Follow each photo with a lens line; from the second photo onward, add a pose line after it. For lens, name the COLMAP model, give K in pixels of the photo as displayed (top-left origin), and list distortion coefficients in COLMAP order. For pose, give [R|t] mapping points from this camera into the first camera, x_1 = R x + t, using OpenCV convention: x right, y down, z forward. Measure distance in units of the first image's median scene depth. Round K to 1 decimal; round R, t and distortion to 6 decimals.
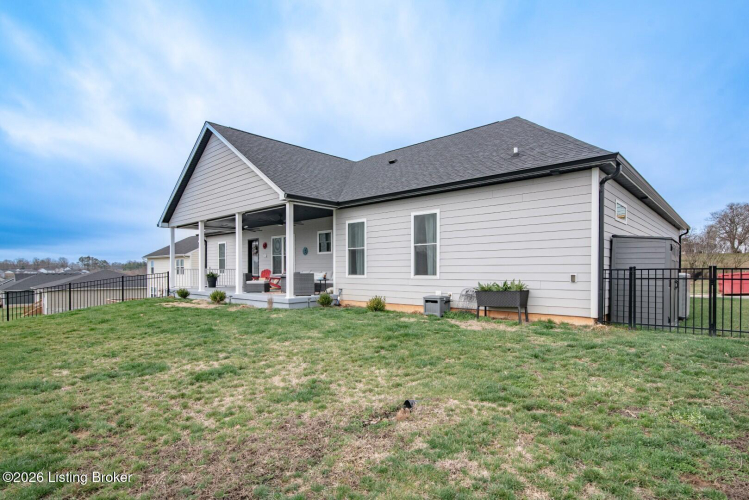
lens RADIAL K [[387.3, 0, 377.4], [0, 387.3, 277.6], [0, 0, 1]] dist [-0.003004, -0.000369]
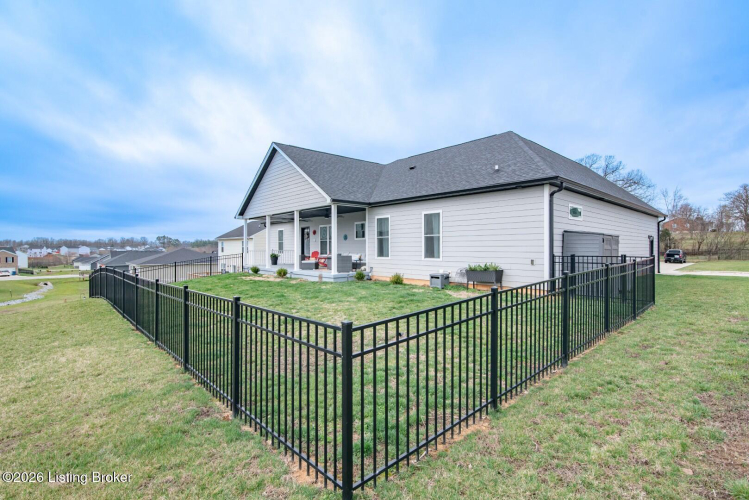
lens RADIAL K [[350.1, 0, 369.8], [0, 350.1, 250.7], [0, 0, 1]] dist [-0.007917, -0.000772]
pose [[0.993346, -0.002895, -0.115128, 0.038305], [0.001859, 0.999957, -0.009109, -0.016991], [0.115149, 0.008834, 0.993309, -0.199412]]
